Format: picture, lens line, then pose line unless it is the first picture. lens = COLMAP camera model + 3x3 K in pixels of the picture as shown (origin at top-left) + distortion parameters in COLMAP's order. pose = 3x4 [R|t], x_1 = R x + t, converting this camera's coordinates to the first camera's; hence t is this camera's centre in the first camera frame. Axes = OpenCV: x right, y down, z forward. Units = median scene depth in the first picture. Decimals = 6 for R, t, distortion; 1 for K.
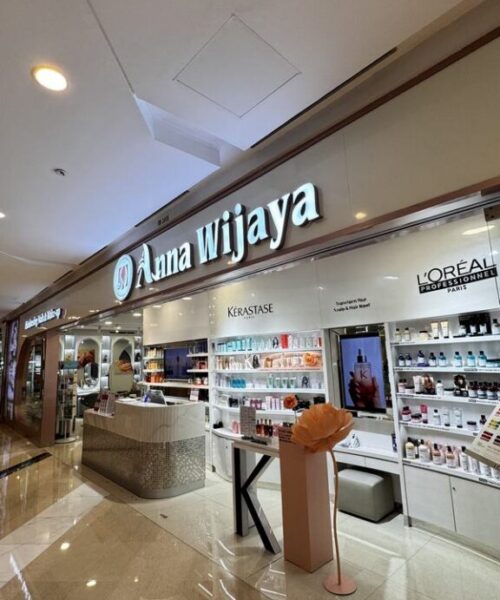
lens RADIAL K [[355.0, 0, 250.0], [0, 355.0, 300.0], [0, 0, 1]] dist [-0.000440, -0.000008]
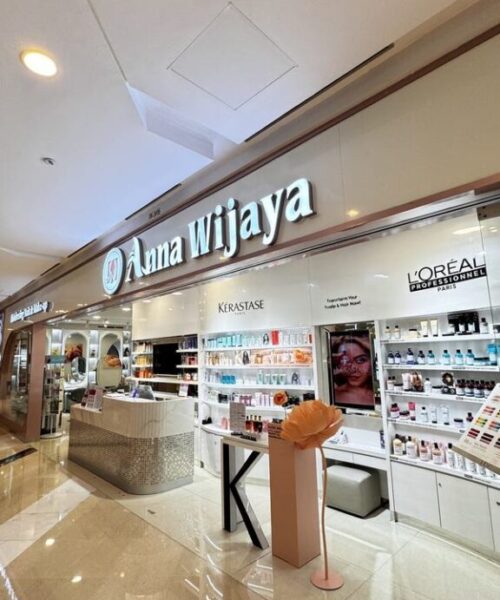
lens RADIAL K [[355.0, 0, 250.0], [0, 355.0, 300.0], [0, 0, 1]] dist [-0.000440, -0.000008]
pose [[0.999498, 0.014442, 0.028195, -0.003771], [-0.014739, 0.999838, 0.010335, 0.001186], [-0.028041, -0.010746, 0.999549, 0.006064]]
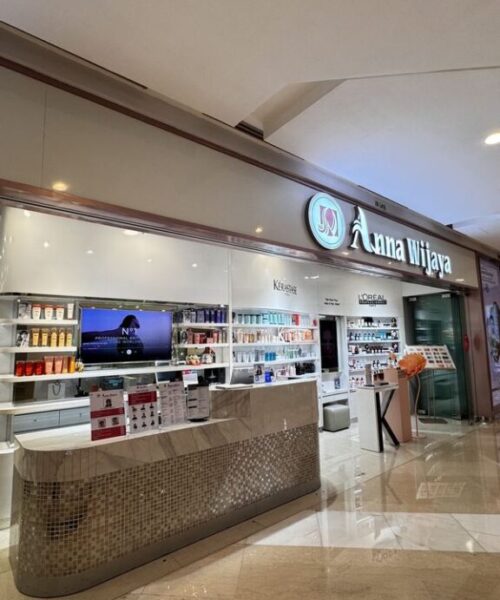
lens RADIAL K [[355.0, 0, 250.0], [0, 355.0, 300.0], [0, 0, 1]] dist [-0.000440, -0.000008]
pose [[0.042950, 0.155314, 0.986931, -1.510187], [-0.144086, 0.978478, -0.147714, 0.340246], [-0.988633, -0.135859, 0.064404, 1.465060]]
